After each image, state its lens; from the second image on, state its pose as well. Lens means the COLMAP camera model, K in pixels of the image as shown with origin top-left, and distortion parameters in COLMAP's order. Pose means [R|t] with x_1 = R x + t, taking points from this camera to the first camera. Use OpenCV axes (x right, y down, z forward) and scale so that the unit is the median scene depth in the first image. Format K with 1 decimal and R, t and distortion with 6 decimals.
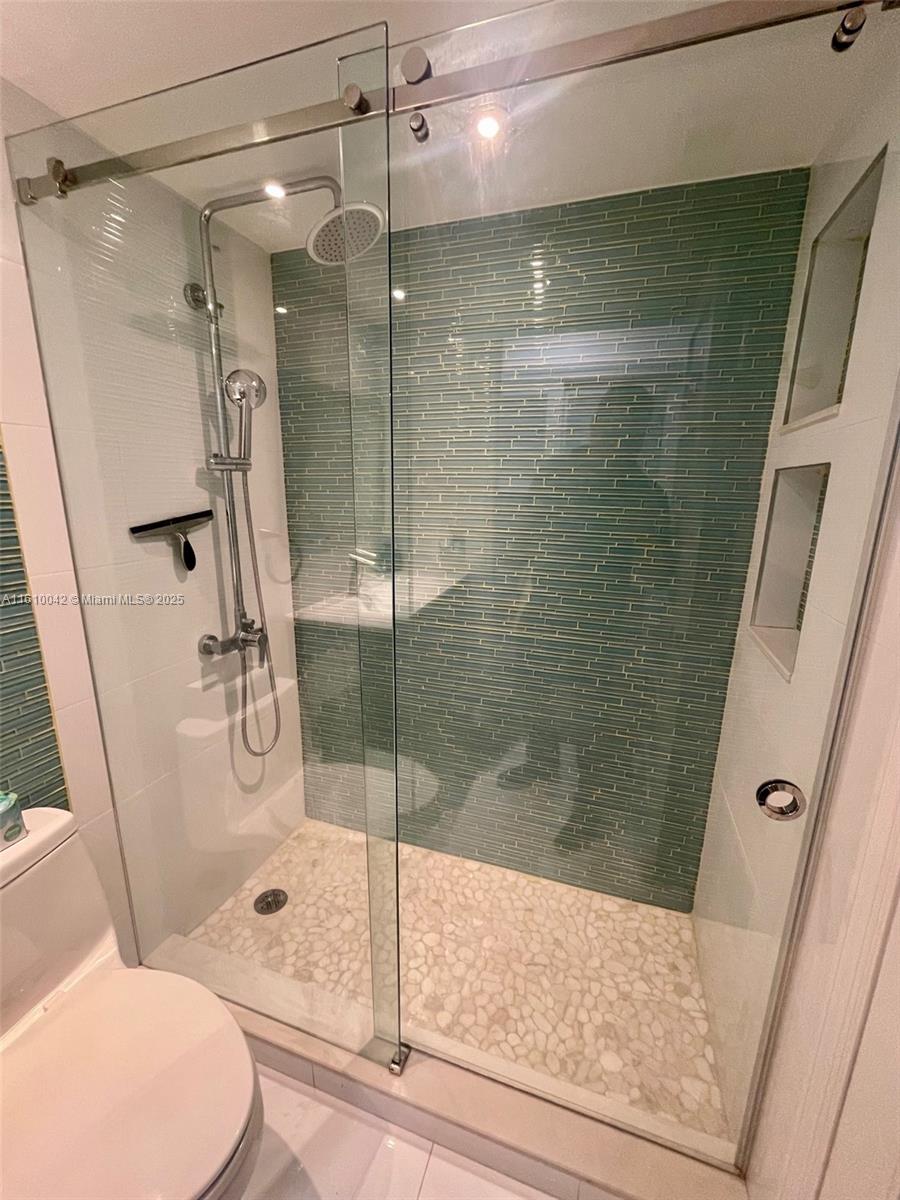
lens RADIAL K [[487.7, 0, 450.5], [0, 487.7, 600.1], [0, 0, 1]] dist [0.000227, -0.000817]
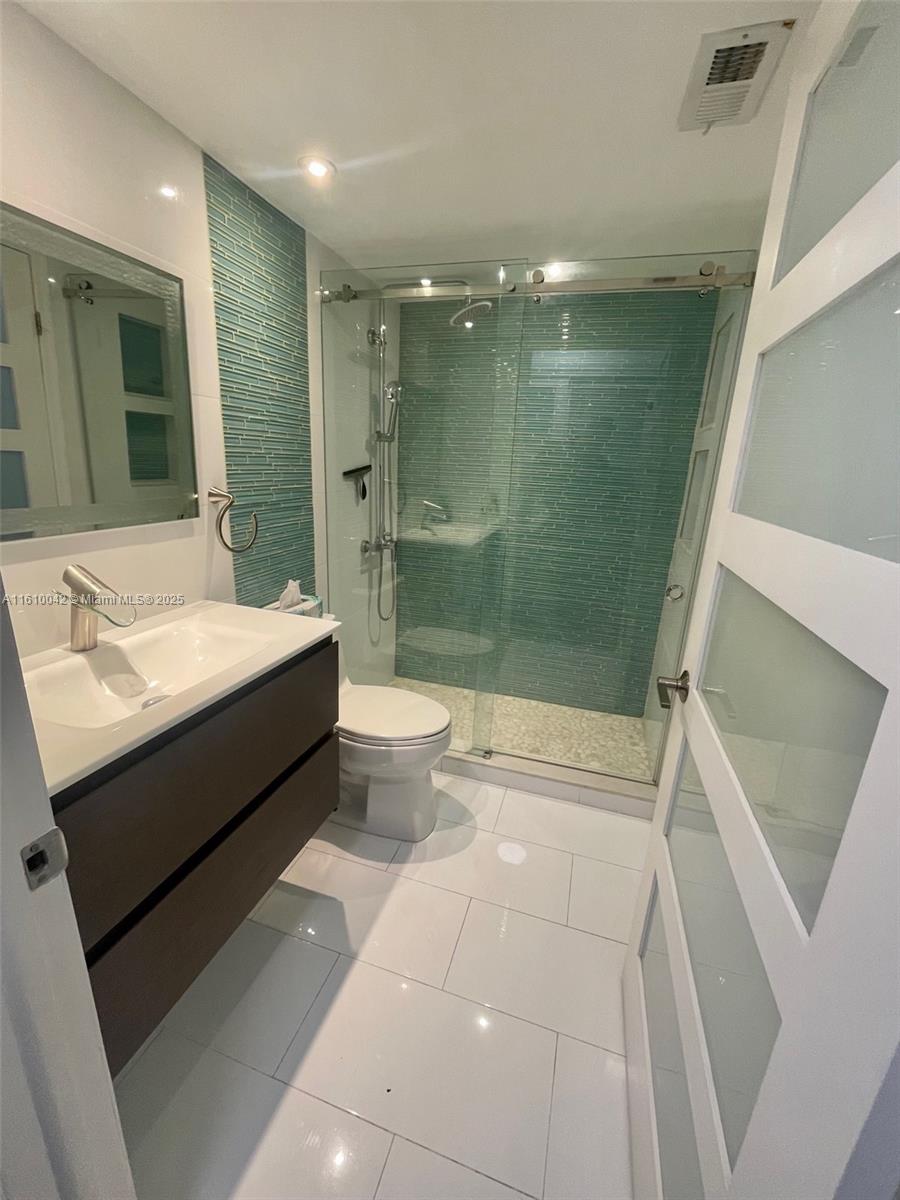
lens RADIAL K [[487.7, 0, 450.6], [0, 487.7, 598.5], [0, 0, 1]] dist [0.000227, -0.000817]
pose [[0.998992, 0.023757, 0.038081, -0.274397], [-0.025609, 0.998474, 0.048919, 0.189500], [-0.036861, -0.049845, 0.998077, -0.721766]]
